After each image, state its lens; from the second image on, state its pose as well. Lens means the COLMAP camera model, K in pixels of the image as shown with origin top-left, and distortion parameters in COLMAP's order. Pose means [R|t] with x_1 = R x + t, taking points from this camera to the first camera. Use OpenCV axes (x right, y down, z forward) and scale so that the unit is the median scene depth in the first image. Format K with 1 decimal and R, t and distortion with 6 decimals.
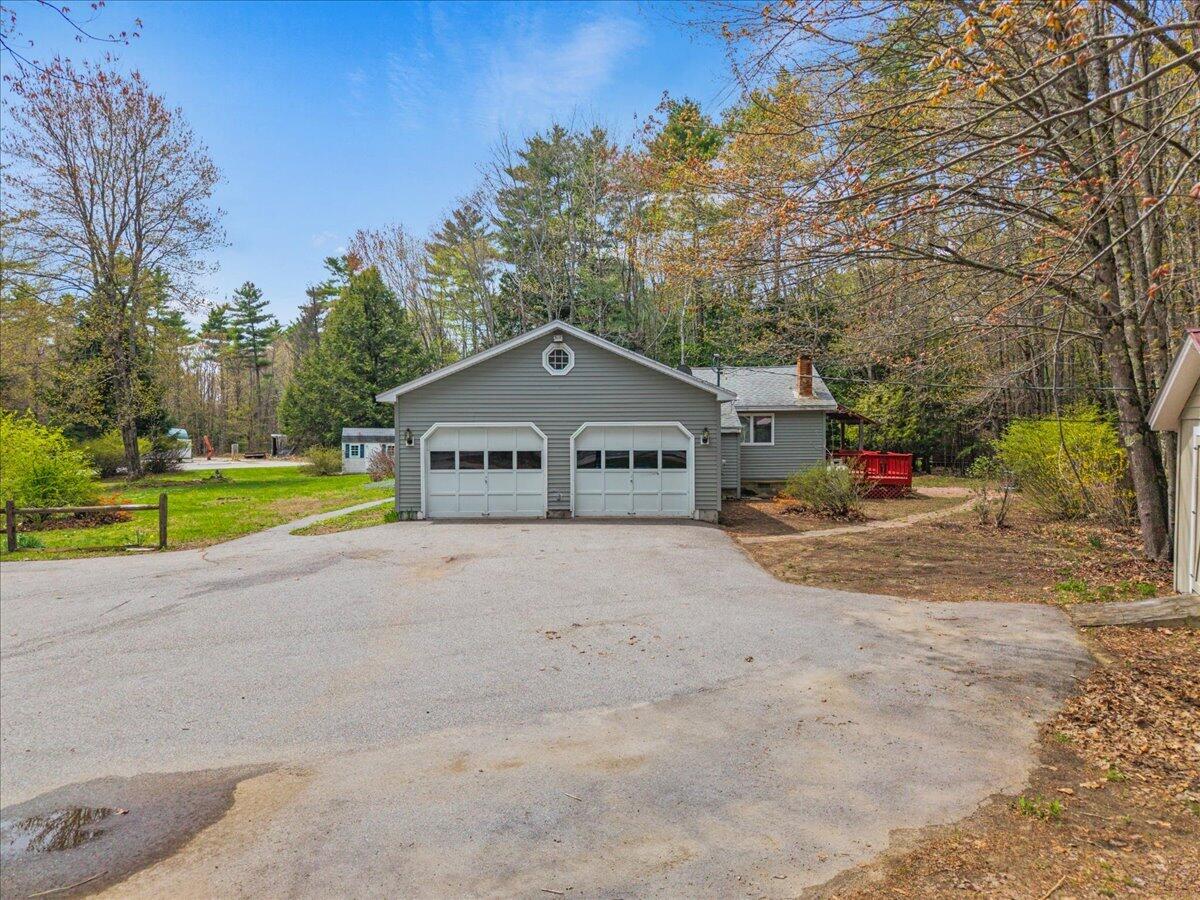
lens RADIAL K [[807.0, 0, 600.0], [0, 807.0, 450.0], [0, 0, 1]] dist [0.027092, -0.003462]
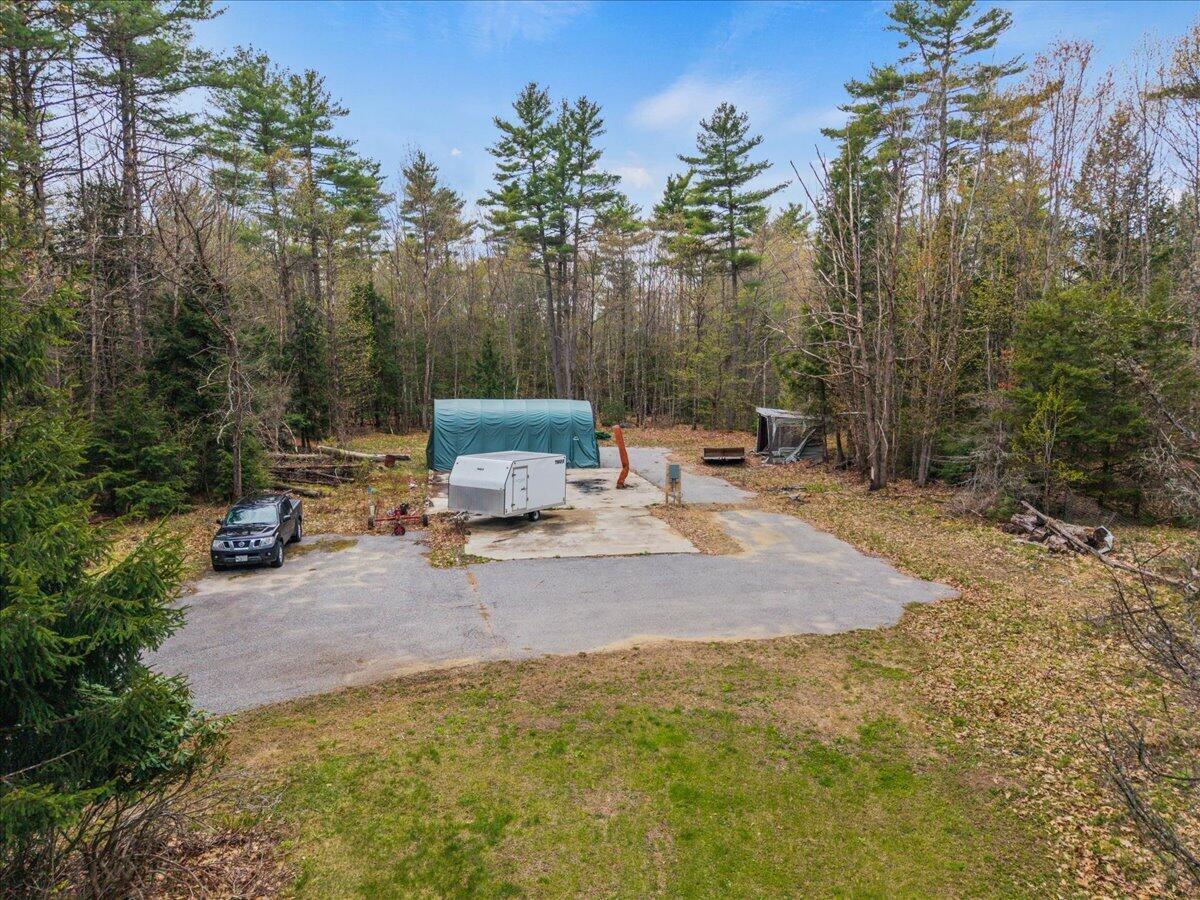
lens RADIAL K [[807.0, 0, 600.0], [0, 807.0, 450.0], [0, 0, 1]] dist [0.027092, -0.003462]
pose [[0.847179, 0.068937, -0.526816, -0.477090], [-0.015586, 0.994344, 0.105053, -0.088249], [0.531078, -0.080788, 0.843462, 1.128318]]
